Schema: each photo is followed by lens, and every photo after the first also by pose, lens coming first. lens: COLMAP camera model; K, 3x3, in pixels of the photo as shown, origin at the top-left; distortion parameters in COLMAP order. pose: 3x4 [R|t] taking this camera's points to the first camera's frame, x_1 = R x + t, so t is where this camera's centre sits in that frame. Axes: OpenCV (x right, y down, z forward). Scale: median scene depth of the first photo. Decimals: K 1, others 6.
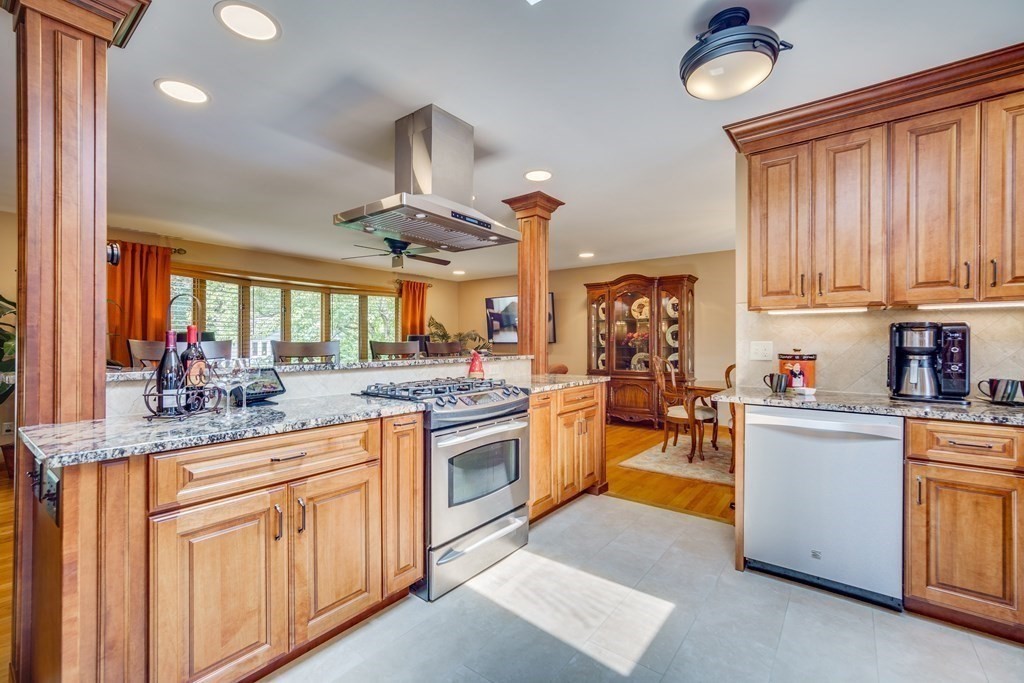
lens RADIAL K [[443.6, 0, 508.3], [0, 443.6, 342.8], [0, 0, 1]] dist [-0.004423, 0.004532]
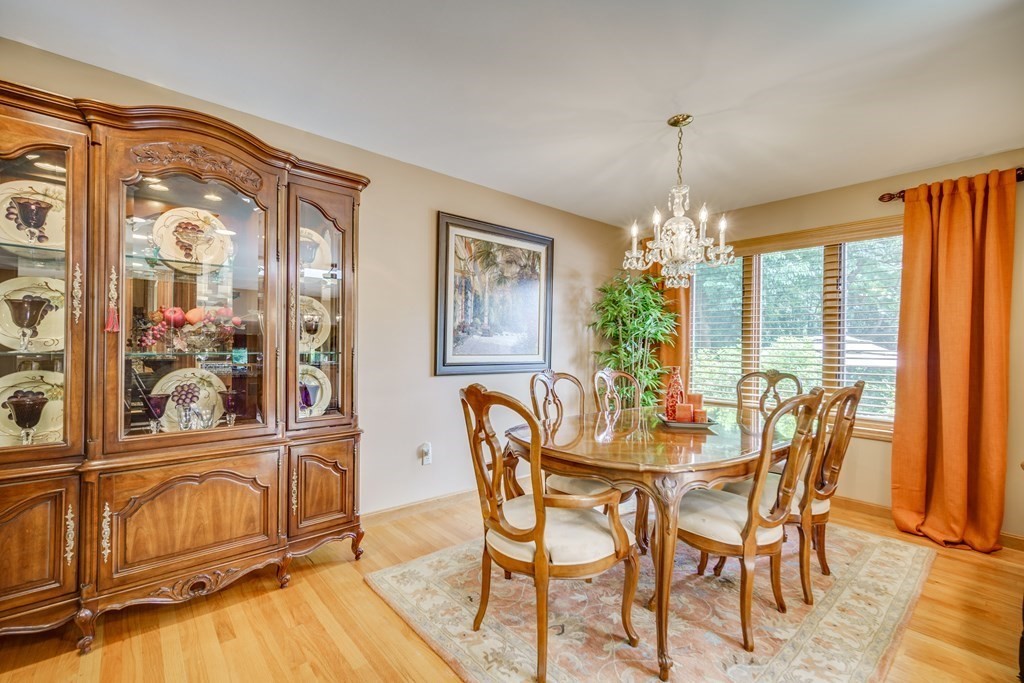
lens RADIAL K [[443.6, 0, 508.3], [0, 443.6, 342.8], [0, 0, 1]] dist [-0.004423, 0.004532]
pose [[0.200141, 0.008854, 0.979727, 0.049526], [-0.013550, 0.999889, -0.006268, 0.004399], [-0.979673, -0.012021, 0.200239, 1.803598]]
